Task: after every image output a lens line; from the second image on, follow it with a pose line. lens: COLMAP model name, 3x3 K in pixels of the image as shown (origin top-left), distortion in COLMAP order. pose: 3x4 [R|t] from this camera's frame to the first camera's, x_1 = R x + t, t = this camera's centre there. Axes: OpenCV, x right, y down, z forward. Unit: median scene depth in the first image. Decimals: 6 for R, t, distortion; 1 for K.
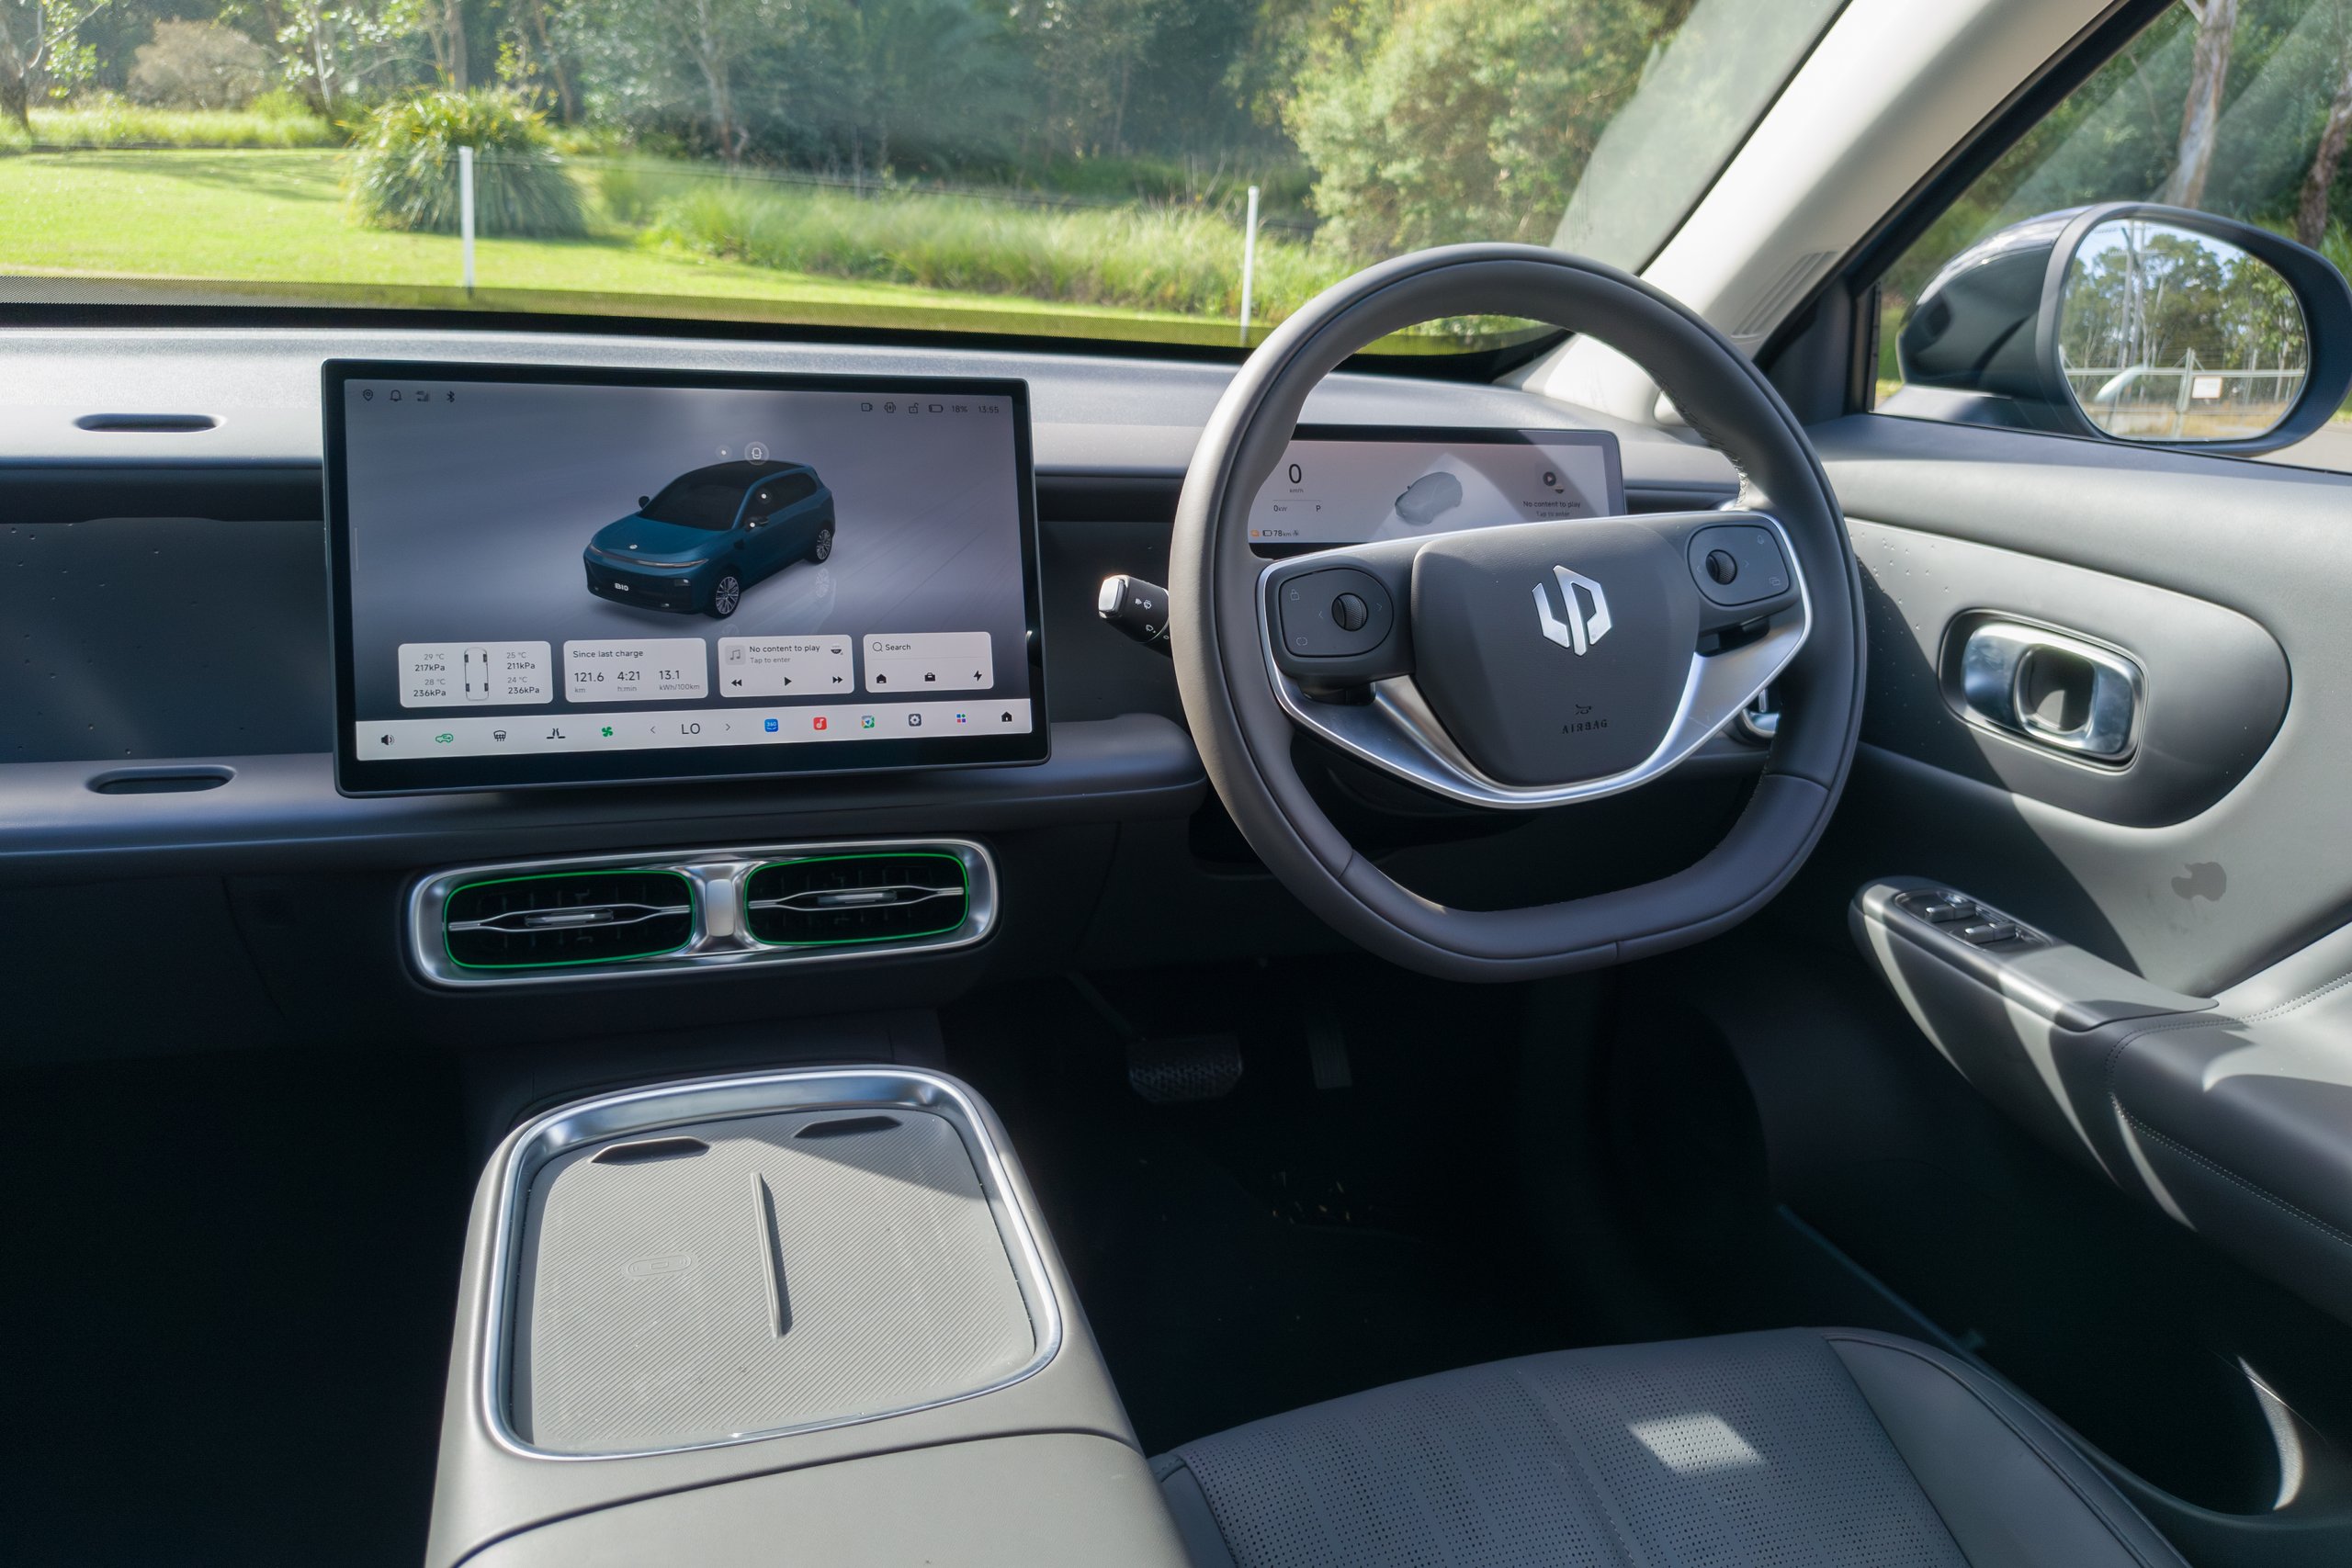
lens RADIAL K [[1690.0, 0, 1184.7], [0, 1690.0, 755.3], [0, 0, 1]] dist [0.046239, -0.057633]
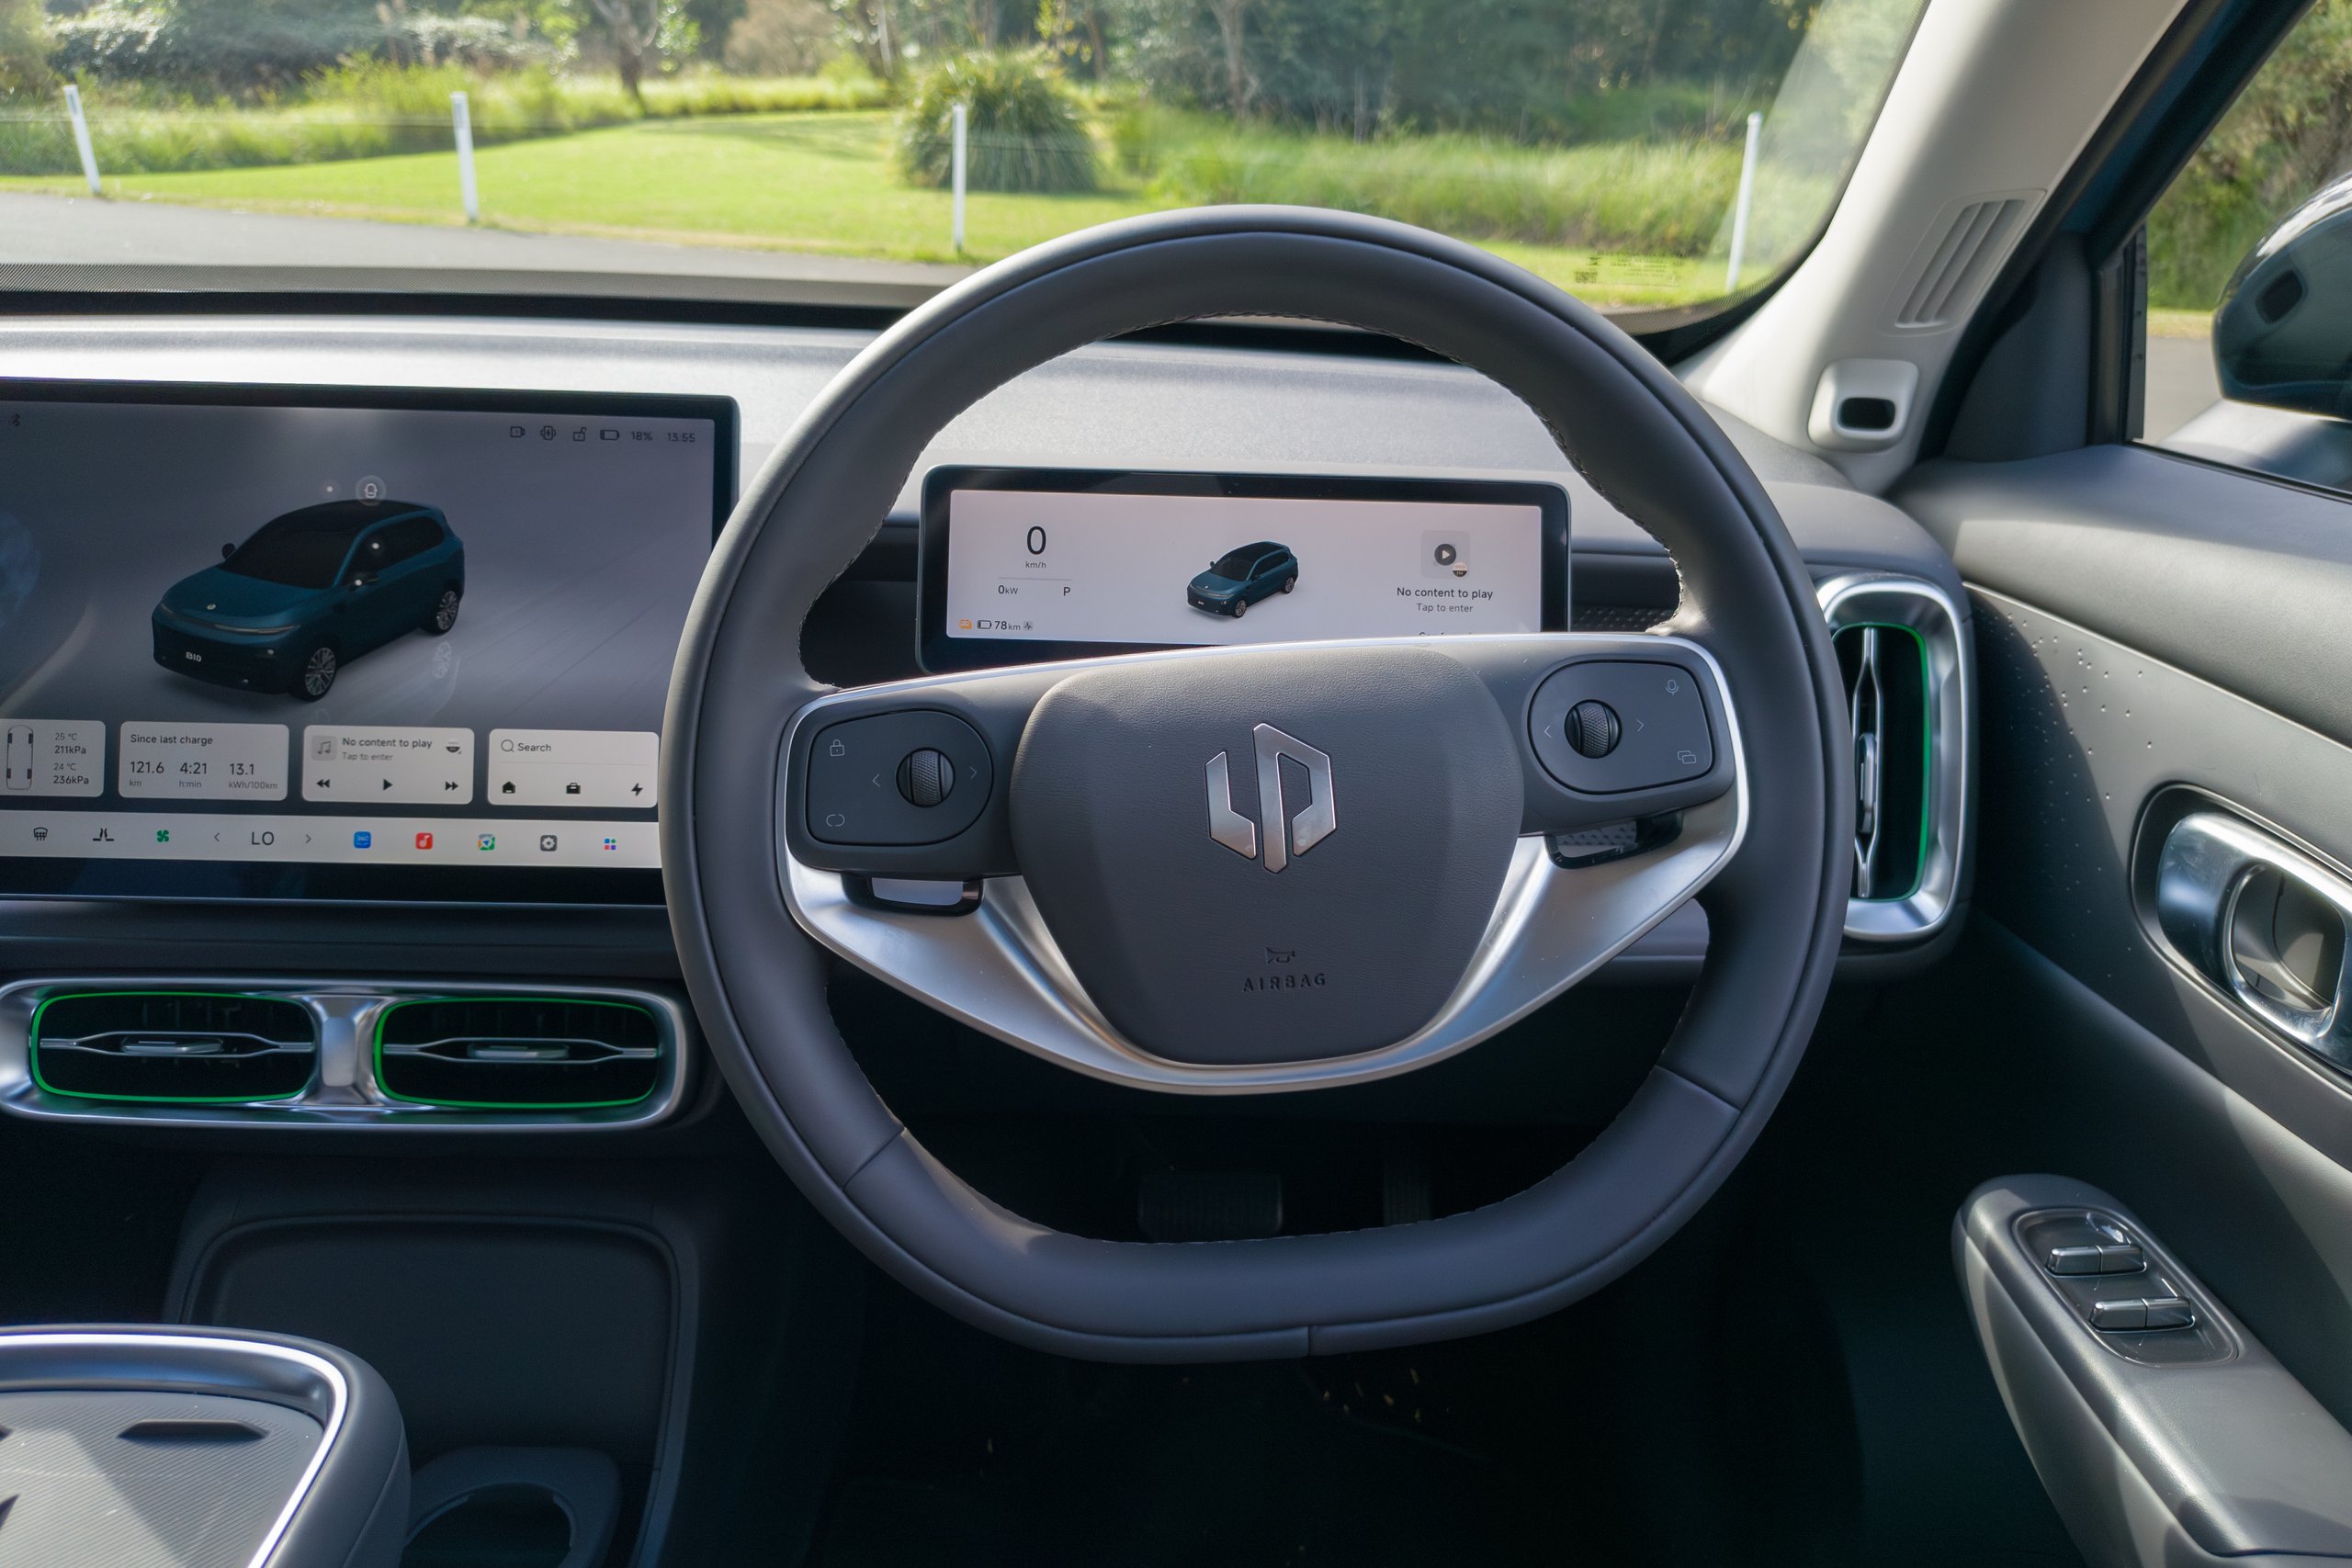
lens RADIAL K [[1690.0, 0, 1184.7], [0, 1690.0, 755.3], [0, 0, 1]] dist [0.046239, -0.057633]
pose [[0.955524, 0.074272, -0.285408, 0.315678], [-0.065287, 0.997029, 0.040884, -0.104962], [0.287597, -0.020433, 0.957534, 0.326440]]
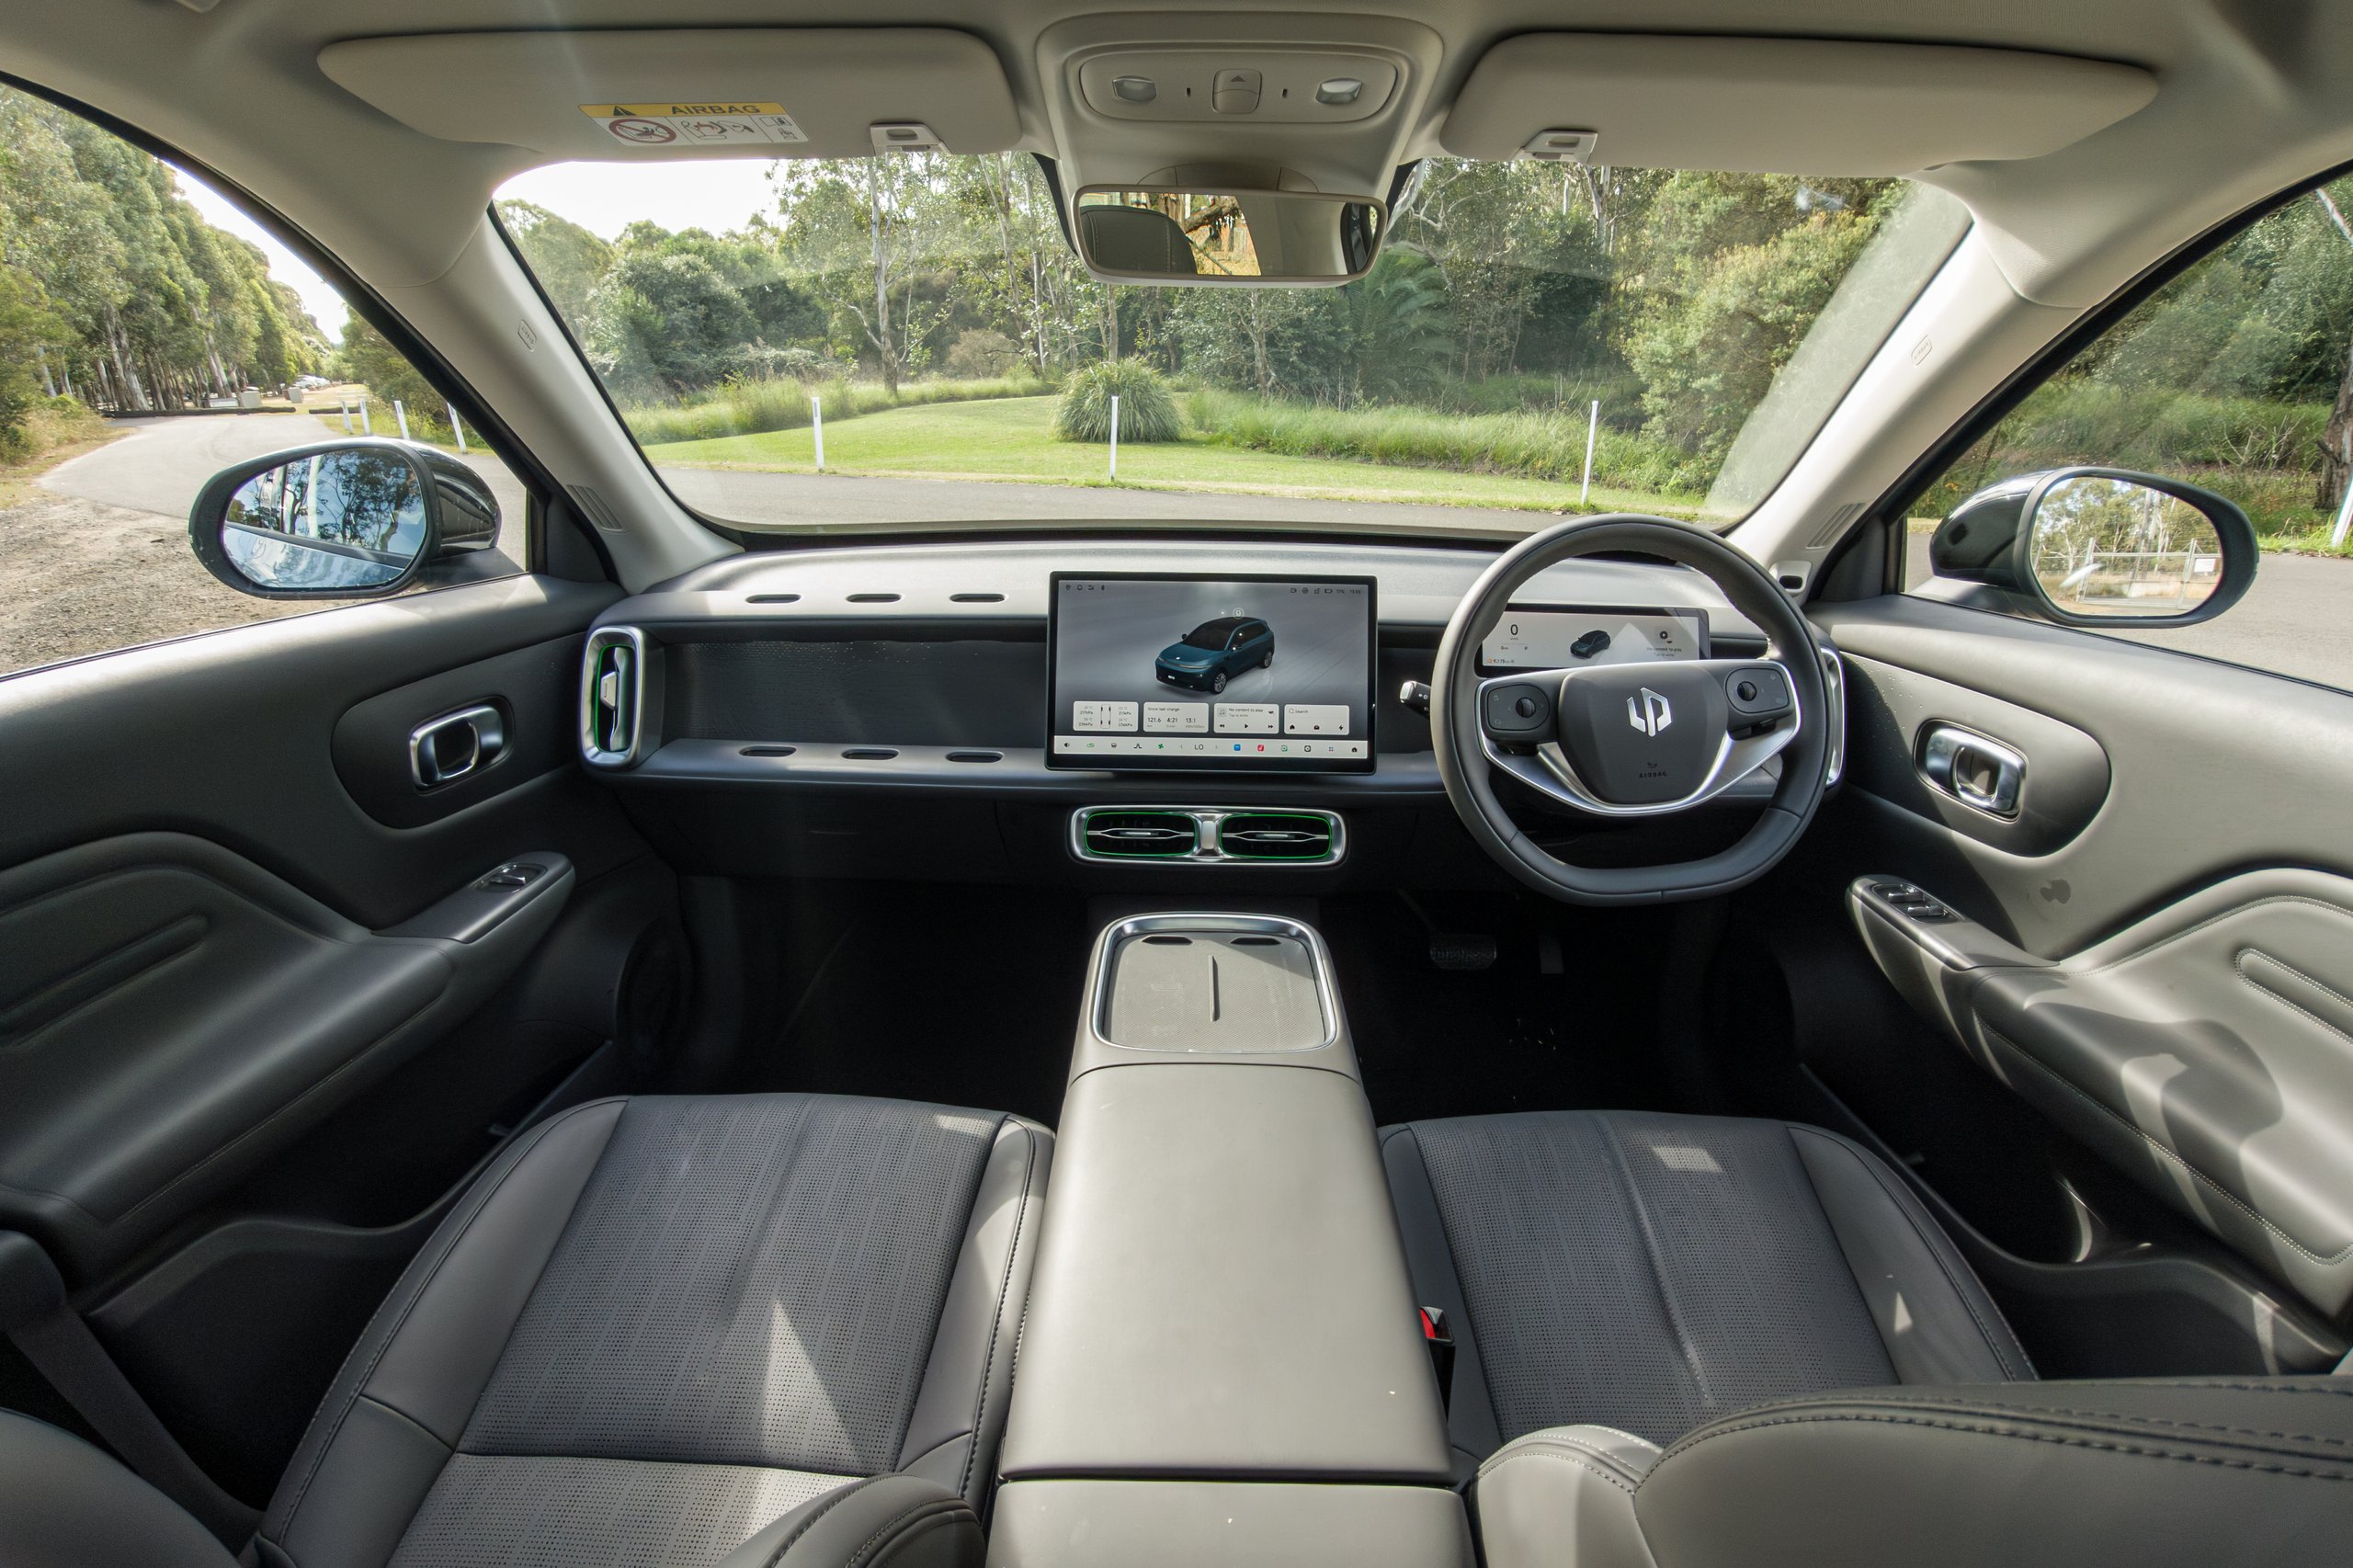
lens RADIAL K [[1088.7, 0, 1176.5], [0, 1088.7, 784.0], [0, 0, 1]] dist [-0.084325, 0.035644]
pose [[0.946745, 0.067918, -0.314741, 0.092791], [-0.060772, 0.997623, 0.032475, -0.011057], [0.316198, -0.011618, 0.948622, -0.240195]]
